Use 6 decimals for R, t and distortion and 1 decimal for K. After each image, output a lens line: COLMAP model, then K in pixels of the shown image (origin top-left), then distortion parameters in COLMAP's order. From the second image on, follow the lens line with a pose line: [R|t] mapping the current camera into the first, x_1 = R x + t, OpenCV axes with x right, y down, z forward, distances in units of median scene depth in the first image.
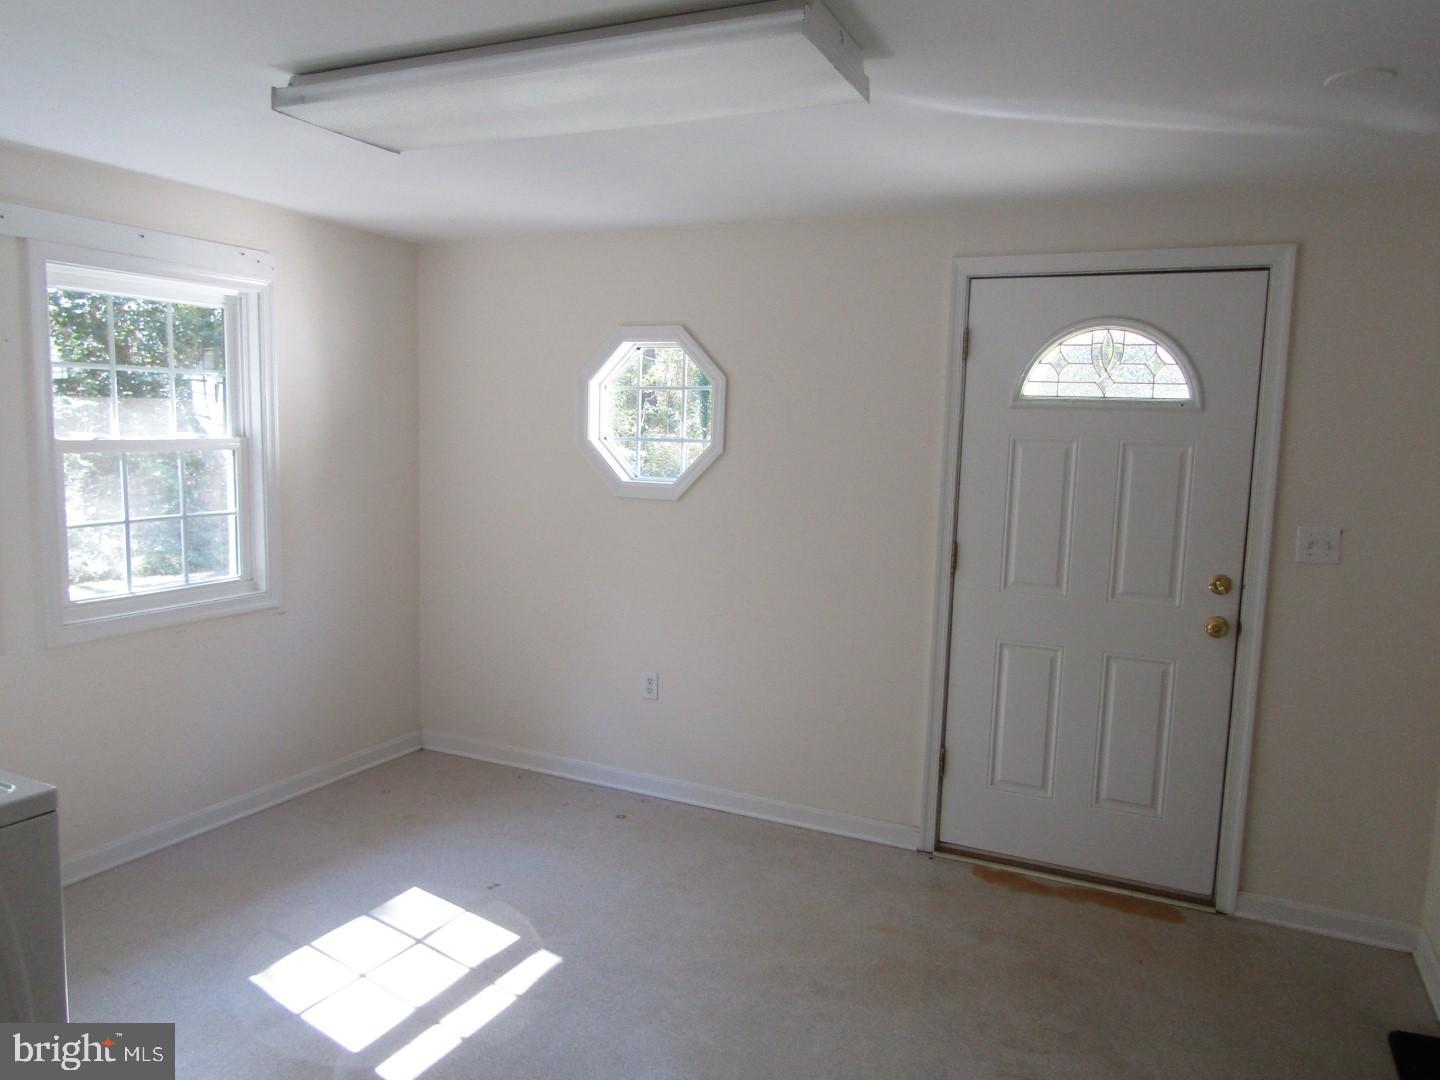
lens RADIAL K [[1031.8, 0, 715.8], [0, 1031.8, 538.8], [0, 0, 1]] dist [-0.005097, 0.002655]
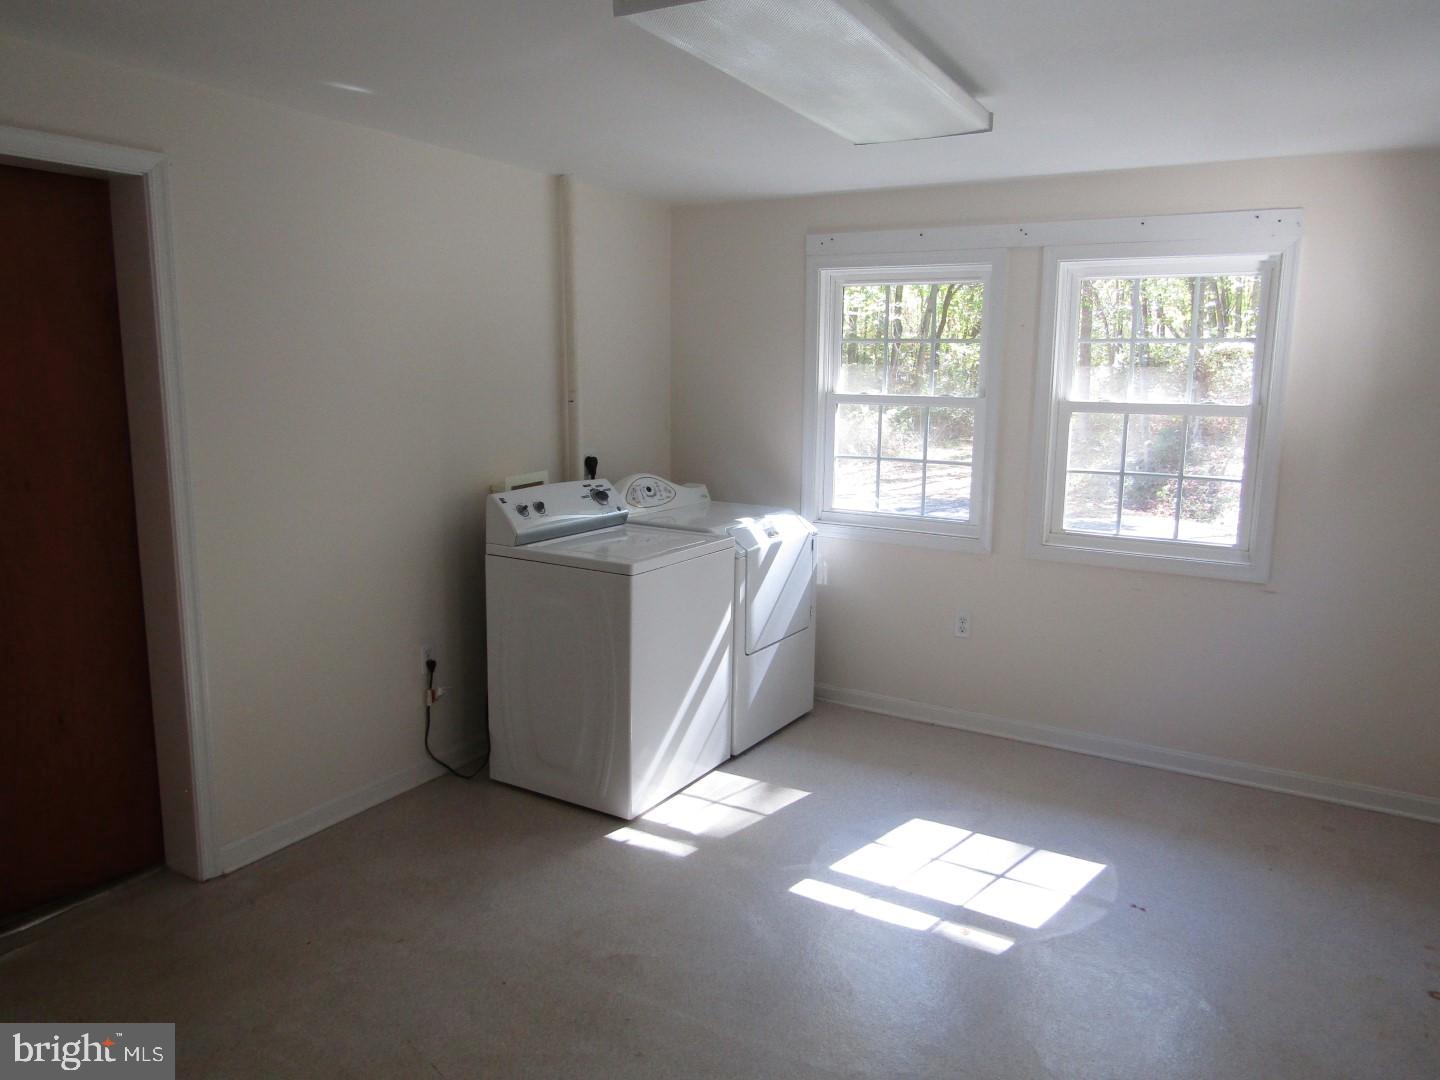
lens RADIAL K [[1031.8, 0, 715.6], [0, 1031.8, 542.5], [0, 0, 1]] dist [-0.005097, 0.002655]
pose [[-0.087304, 0.144112, -0.985703, 0.695320], [-0.128447, 0.979593, 0.154595, -0.067644], [0.987866, 0.140107, -0.067011, 0.698098]]
